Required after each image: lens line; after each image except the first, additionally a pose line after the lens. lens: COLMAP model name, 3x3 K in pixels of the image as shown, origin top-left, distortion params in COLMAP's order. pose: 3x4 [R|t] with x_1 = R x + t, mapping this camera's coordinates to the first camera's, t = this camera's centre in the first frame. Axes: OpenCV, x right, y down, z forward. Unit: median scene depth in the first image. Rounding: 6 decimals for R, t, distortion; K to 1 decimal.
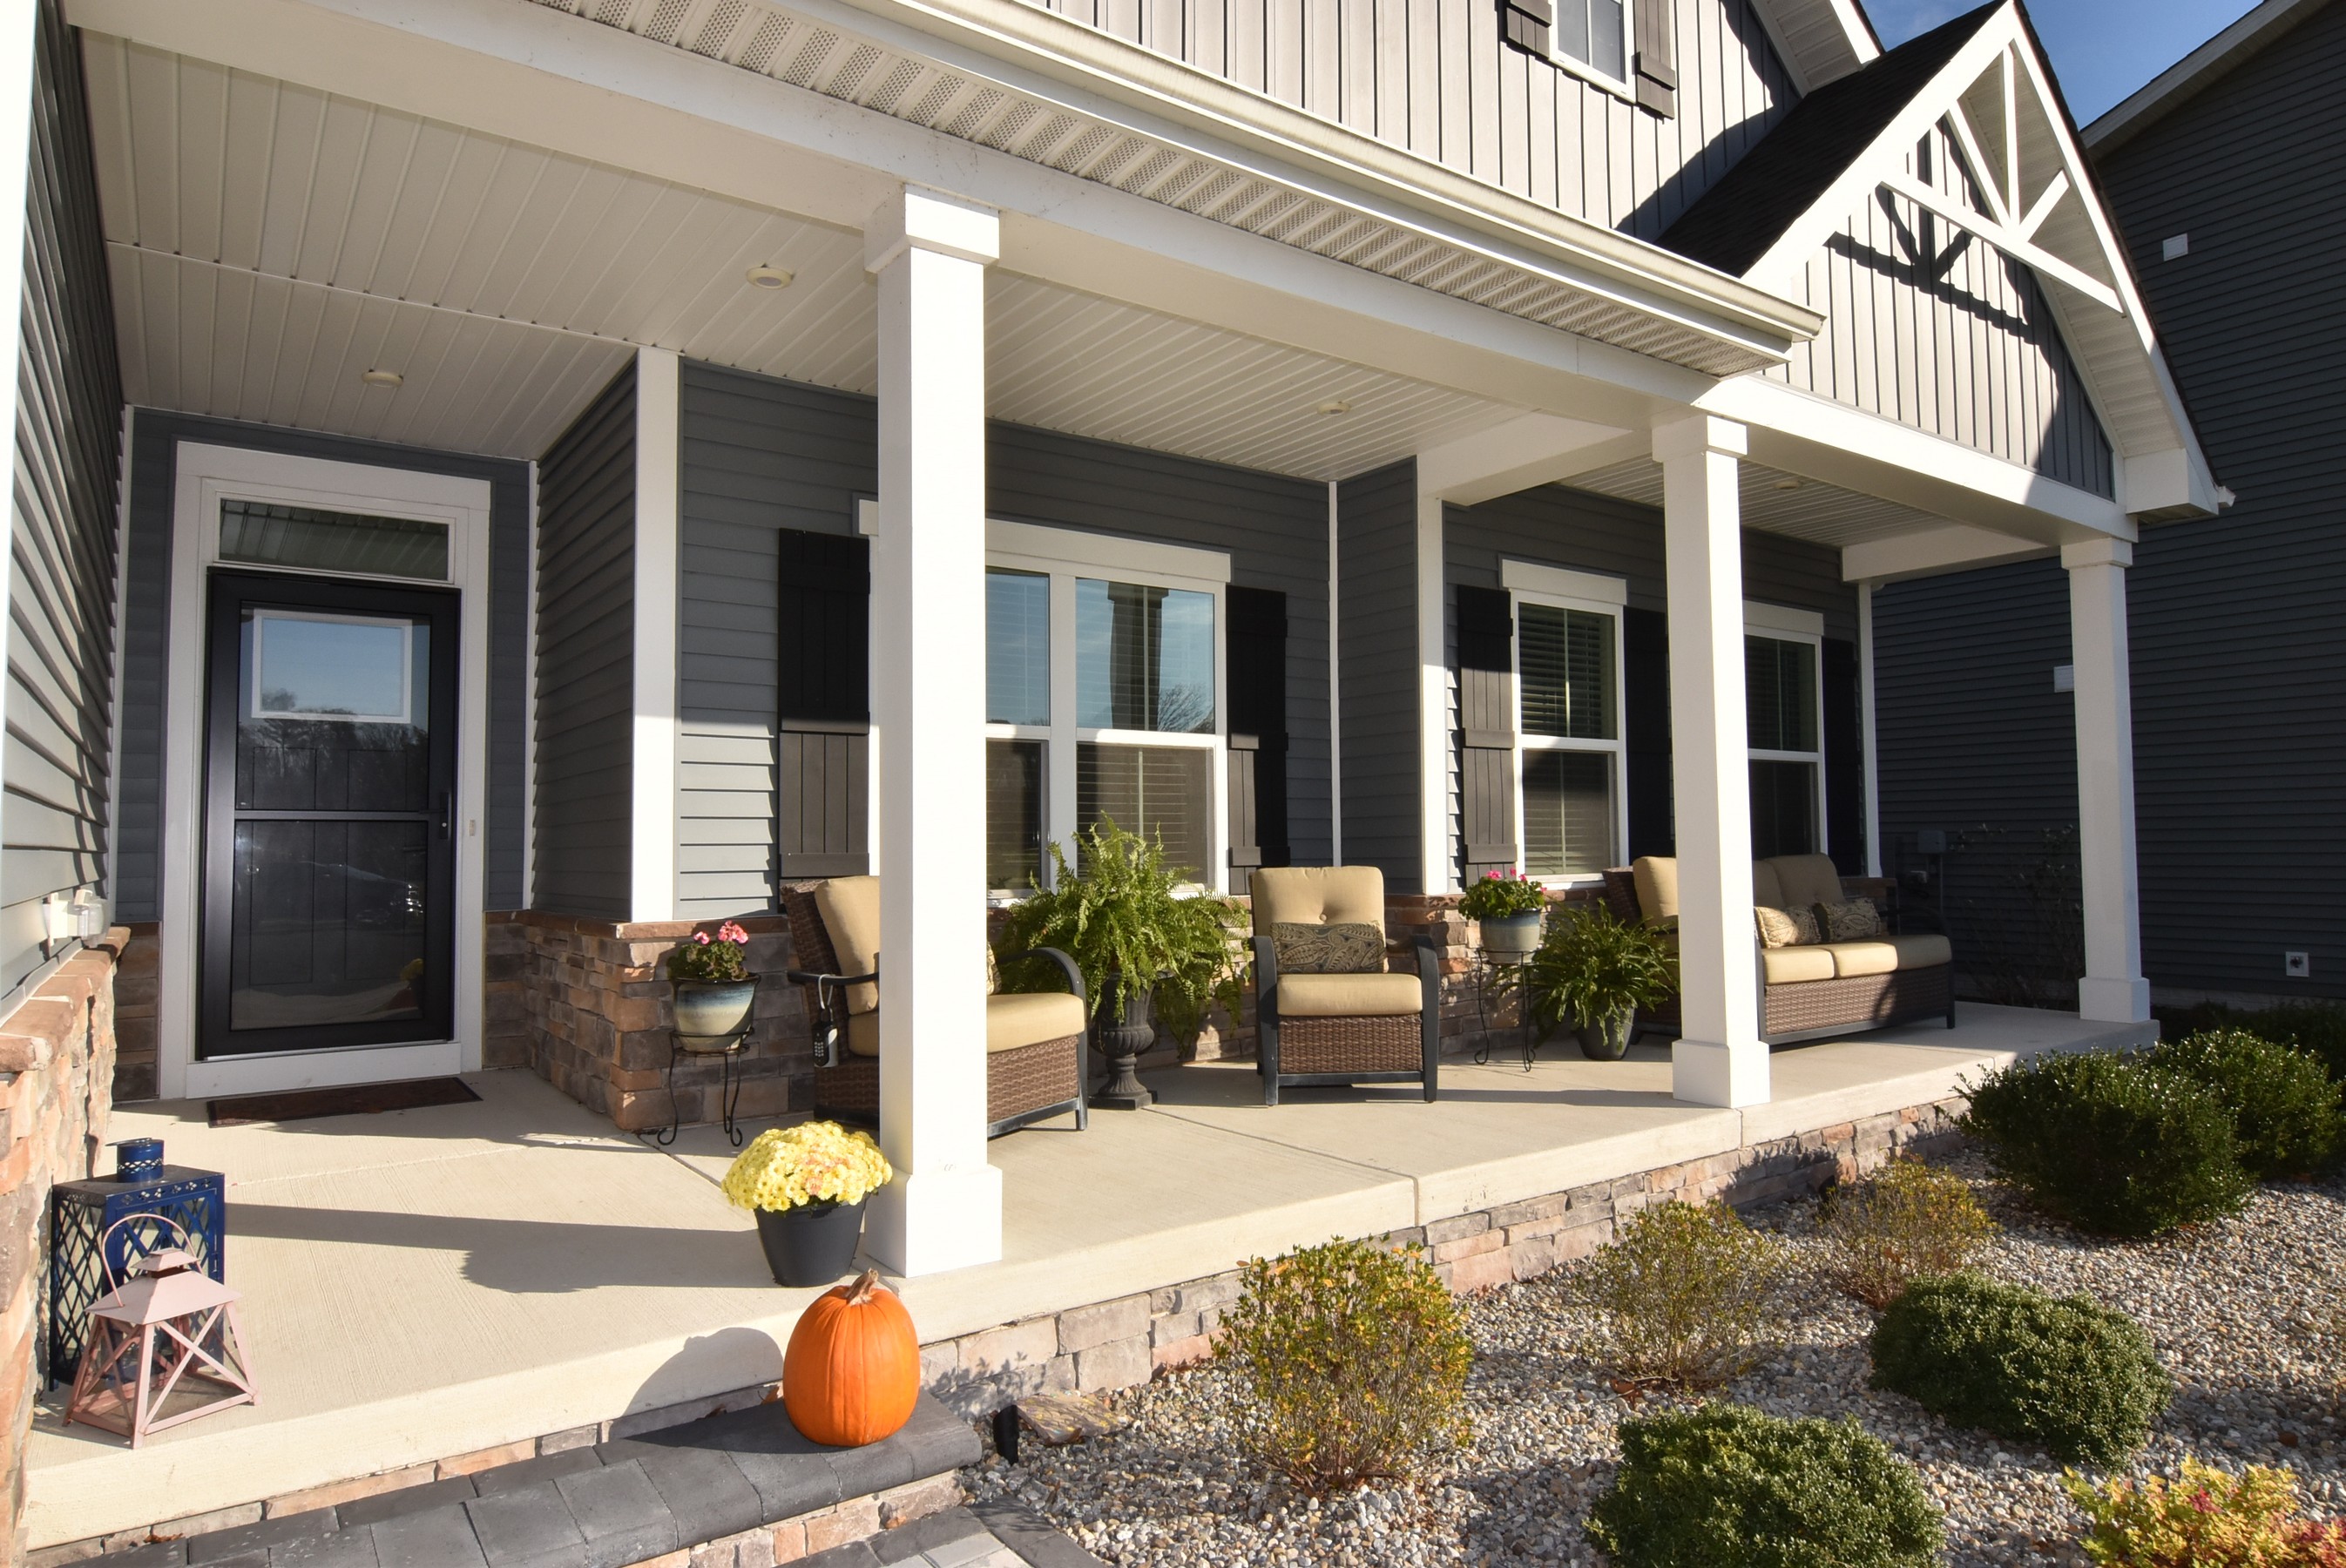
lens RADIAL K [[1397.6, 0, 1173.0], [0, 1397.6, 783.5], [0, 0, 1]] dist [0.003684, 0.000260]
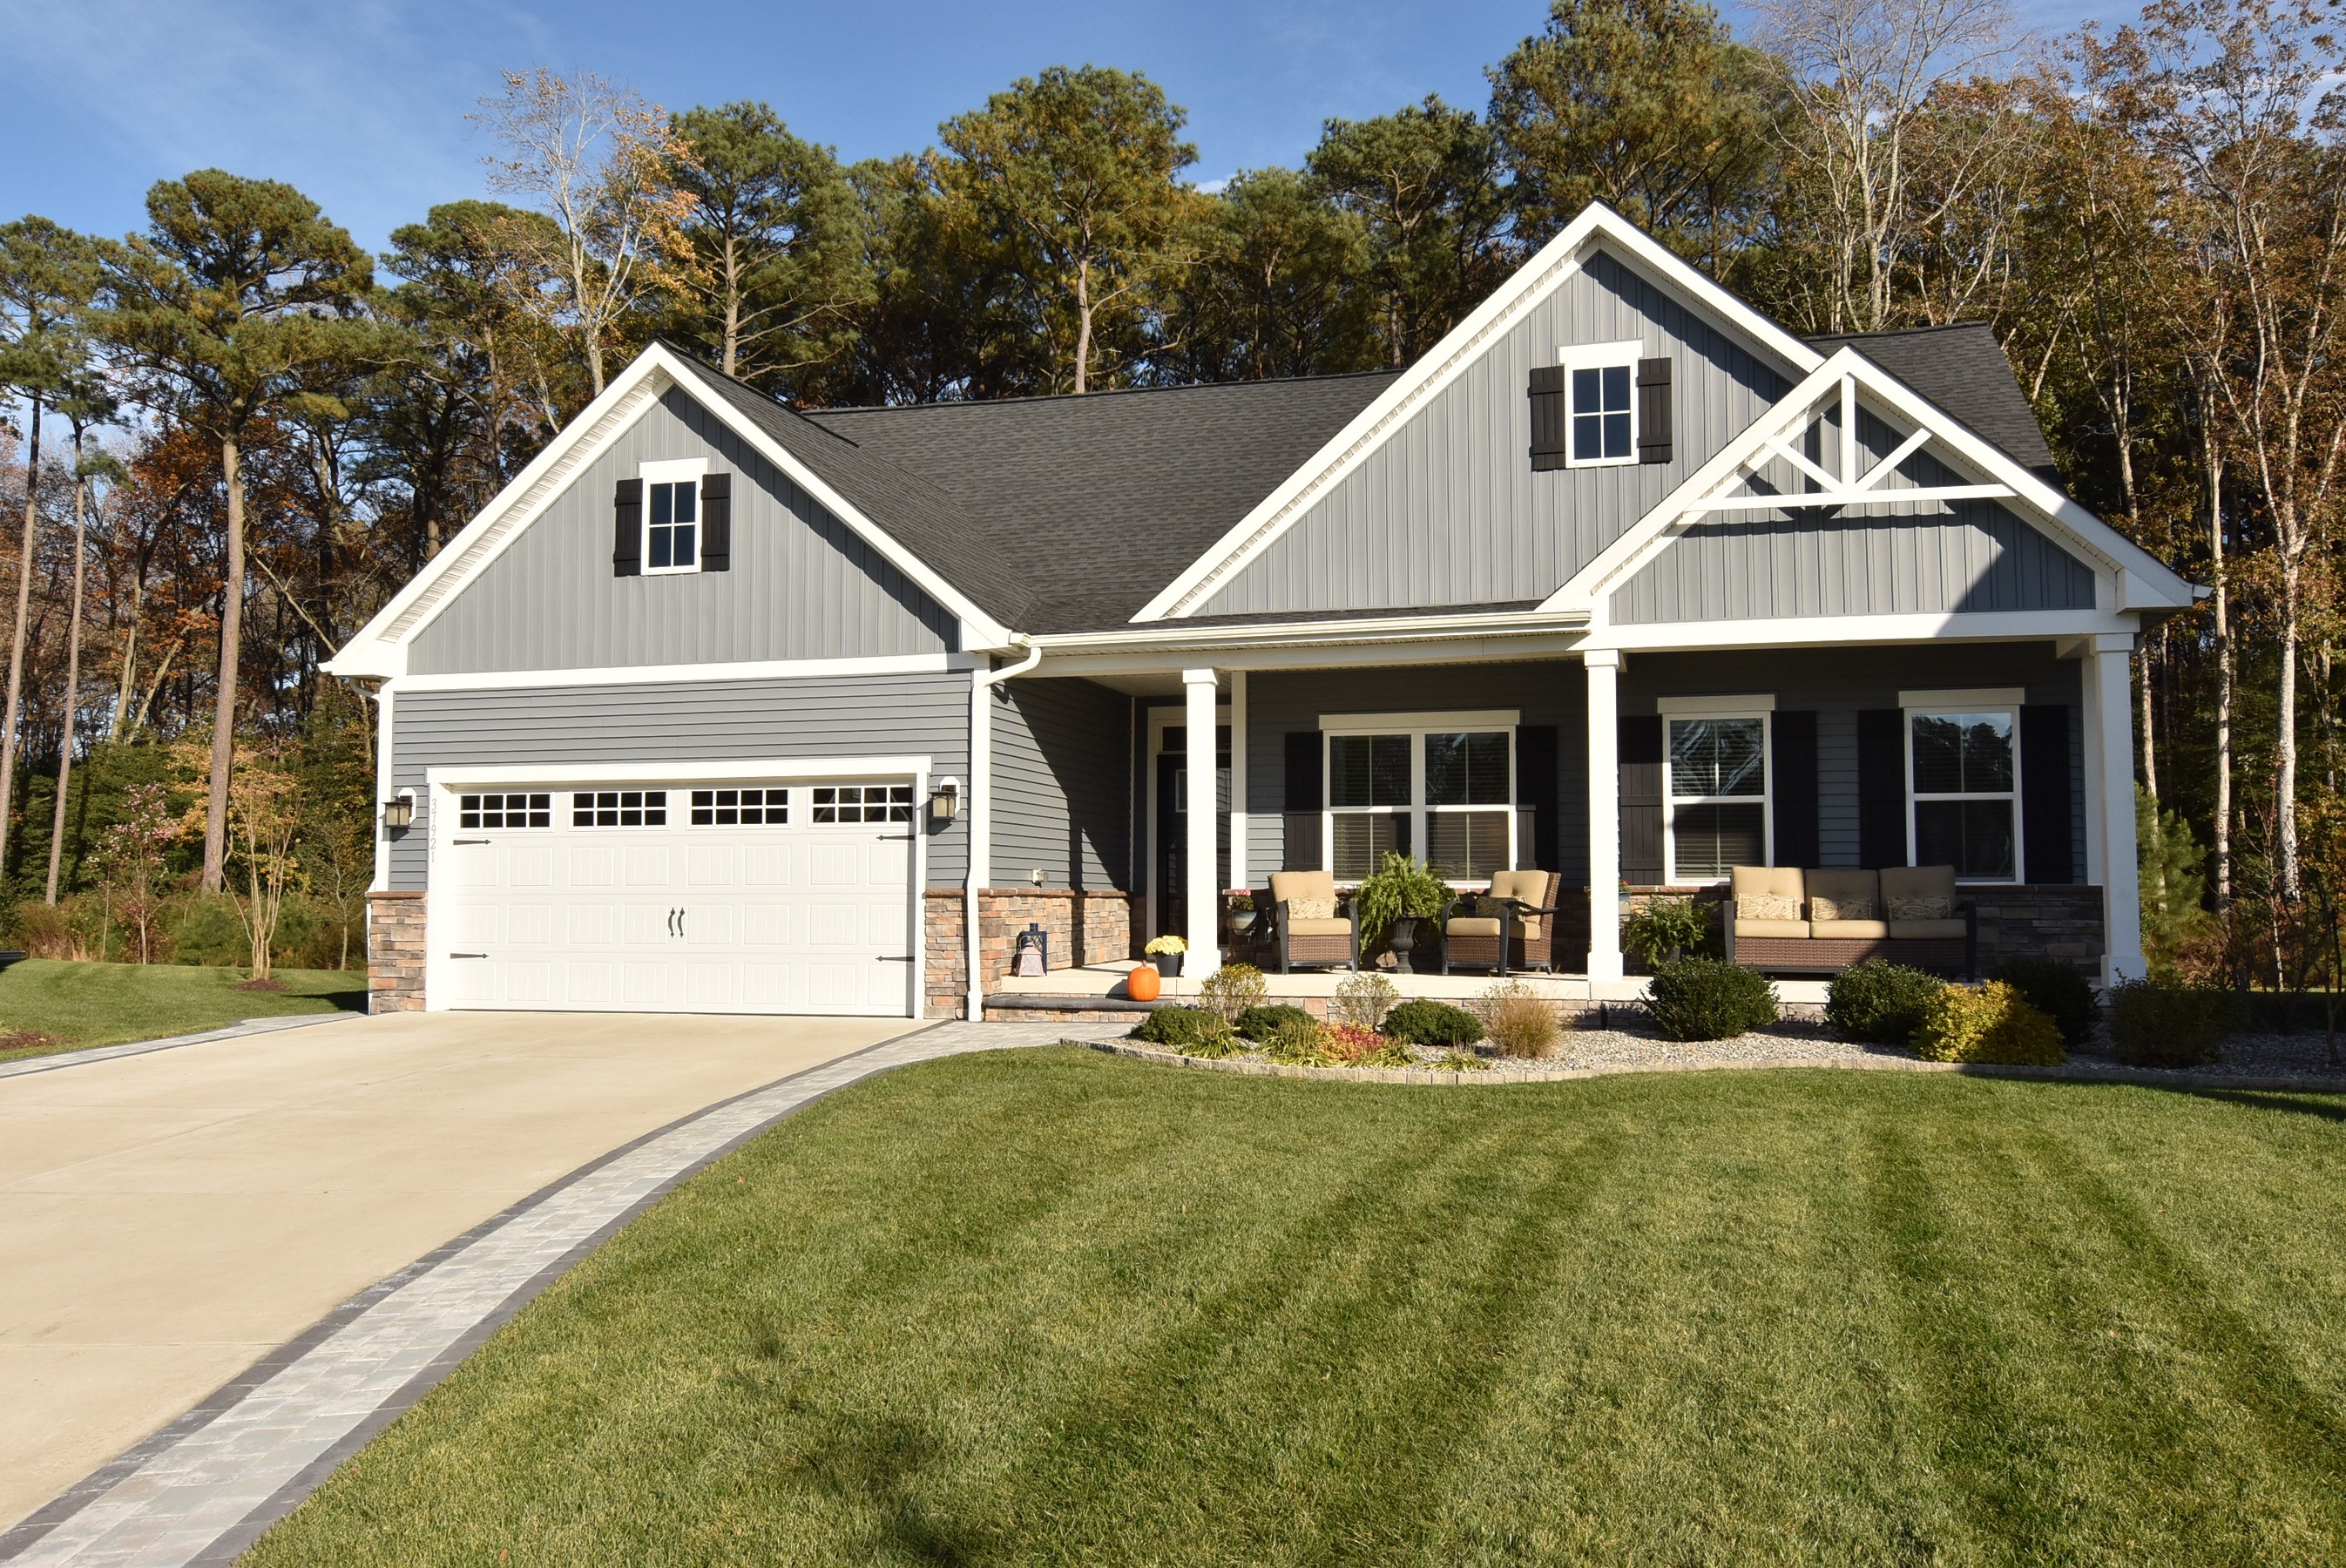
lens RADIAL K [[1886.5, 0, 1172.5], [0, 1886.5, 781.2], [0, 0, 1]] dist [0.003017, 0.000858]
pose [[0.626061, -0.039225, -0.778787, 1.779773], [0.031398, 0.999192, -0.025086, -0.015380], [0.779142, -0.008747, 0.626787, -1.018491]]
